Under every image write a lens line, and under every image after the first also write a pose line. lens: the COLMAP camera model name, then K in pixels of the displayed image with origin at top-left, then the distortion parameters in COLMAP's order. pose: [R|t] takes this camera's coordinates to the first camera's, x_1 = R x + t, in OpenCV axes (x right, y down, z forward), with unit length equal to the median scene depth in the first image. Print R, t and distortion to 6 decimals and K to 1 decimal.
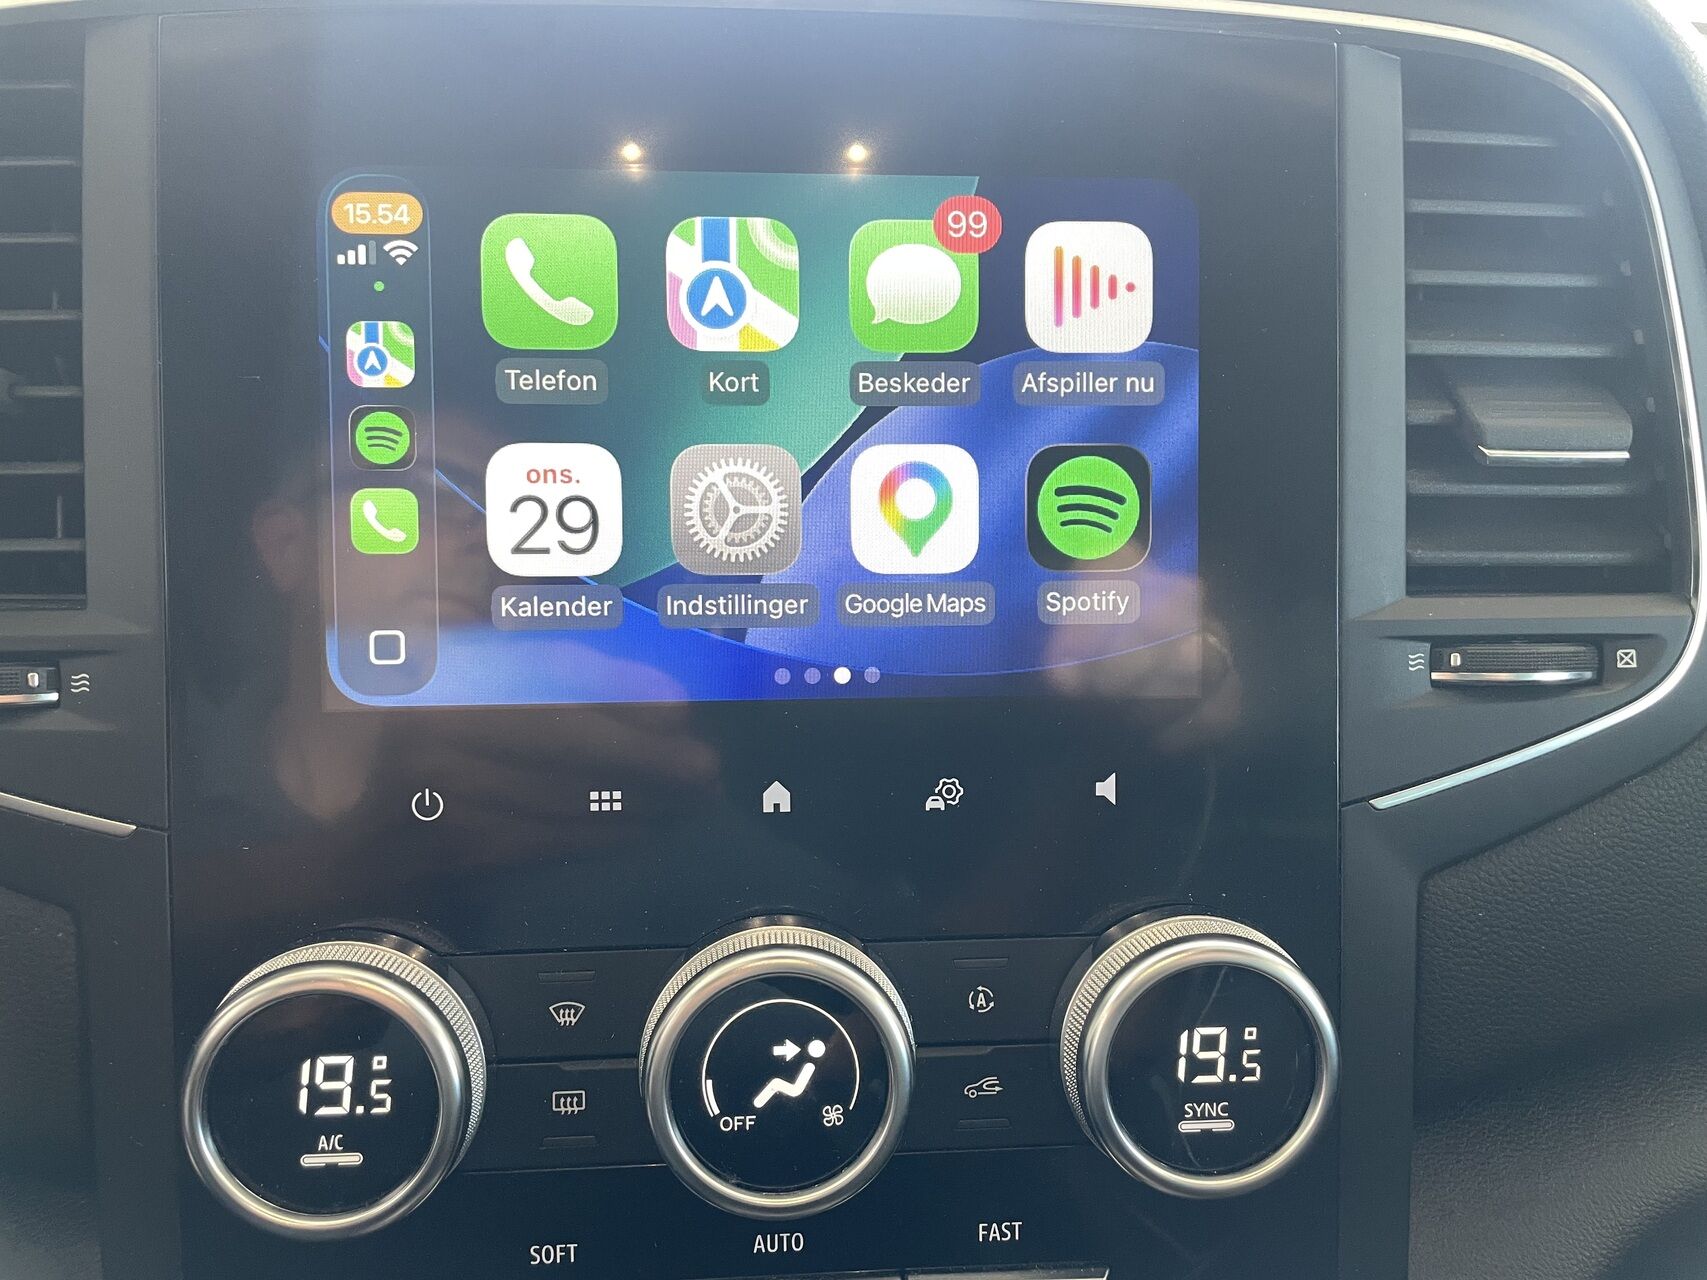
lens RADIAL K [[1267.6, 0, 835.7], [0, 1267.6, 640.6], [0, 0, 1]] dist [0.046391, -0.069122]
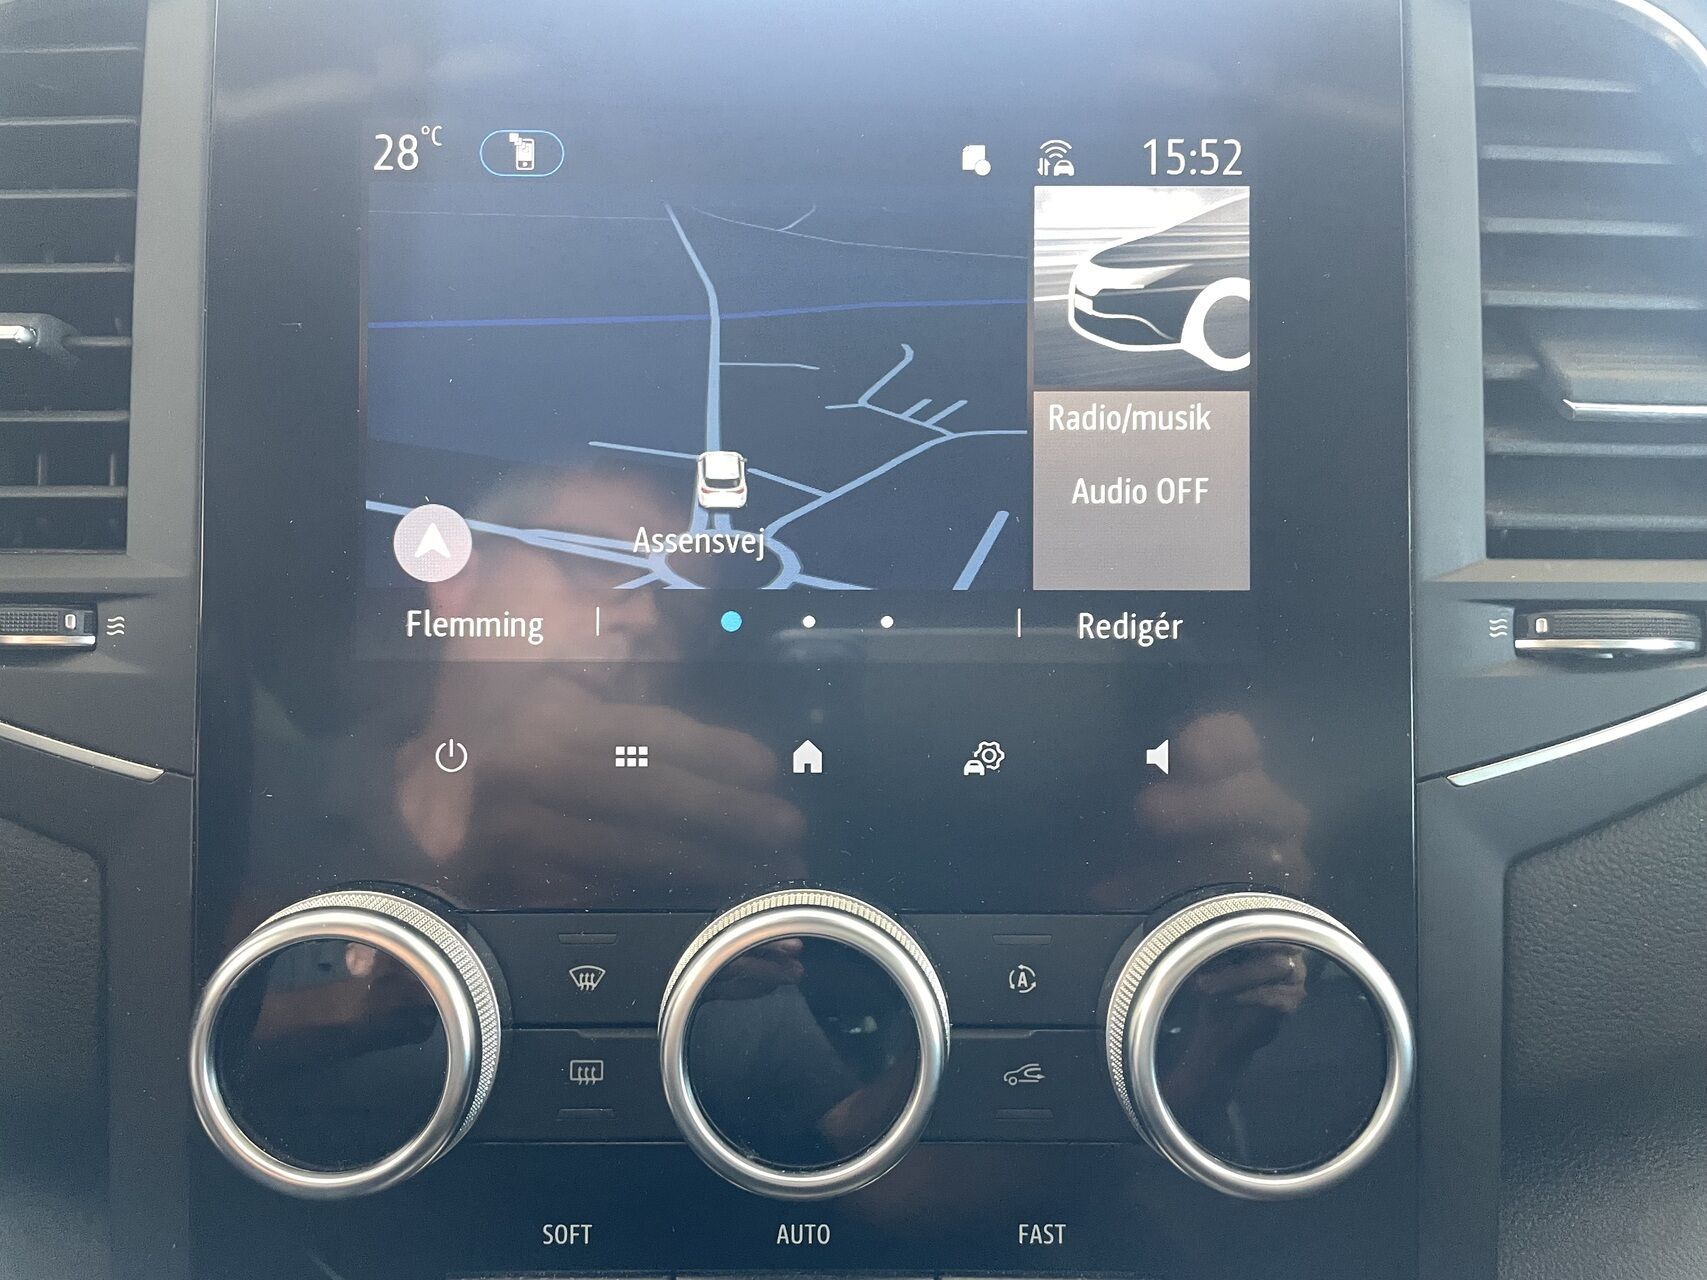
lens RADIAL K [[1267.6, 0, 834.7], [0, 1267.6, 636.0], [0, 0, 1]] dist [0.046391, -0.069122]
pose [[0.997295, 0.010120, -0.072806, 0.043223], [-0.014243, 0.998310, -0.056340, 0.086726], [0.072113, 0.057224, 0.995754, 0.041353]]
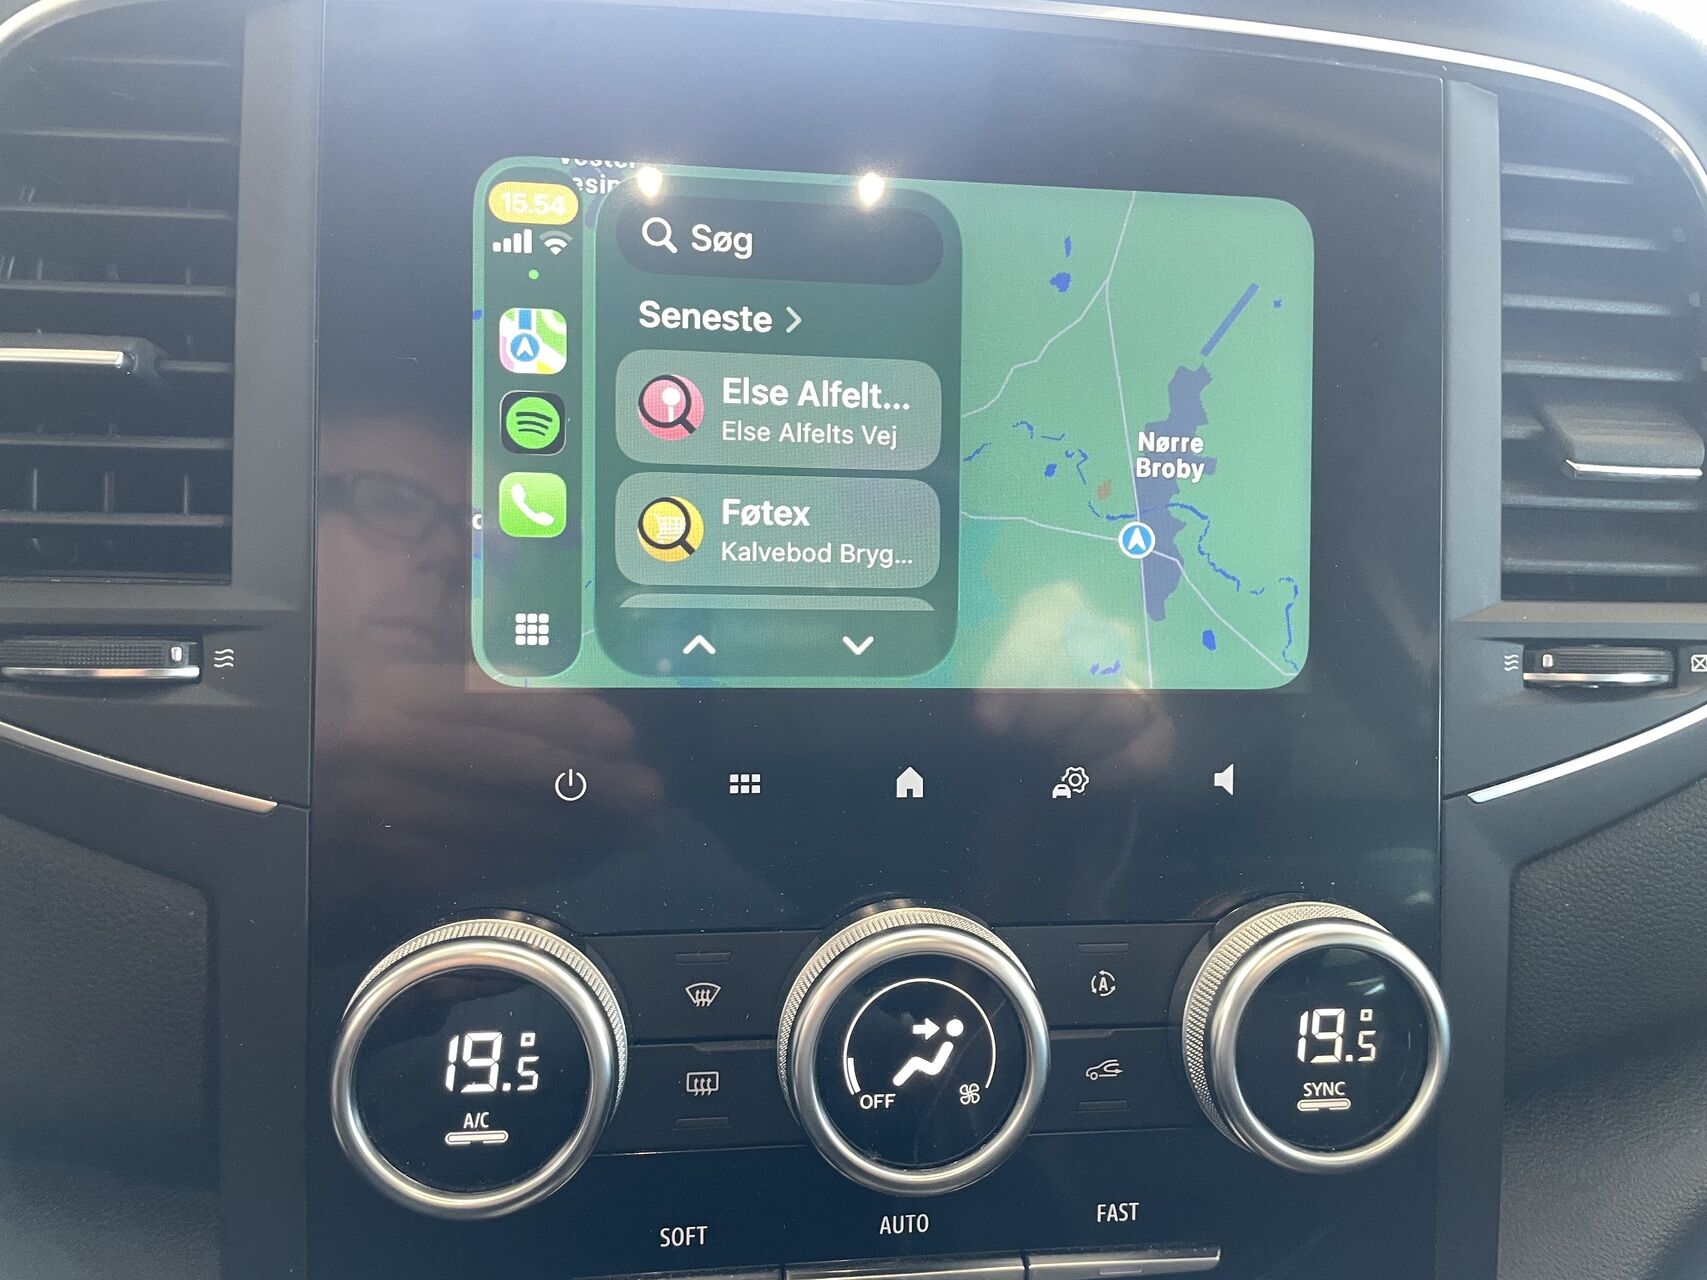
lens RADIAL K [[1267.6, 0, 868.4], [0, 1267.6, 635.0], [0, 0, 1]] dist [0.046391, -0.069122]
pose [[0.998266, 0.017845, 0.056100, -0.141739], [-0.016324, 0.999490, -0.027452, 0.033252], [-0.056562, 0.026488, 0.998048, -0.022919]]
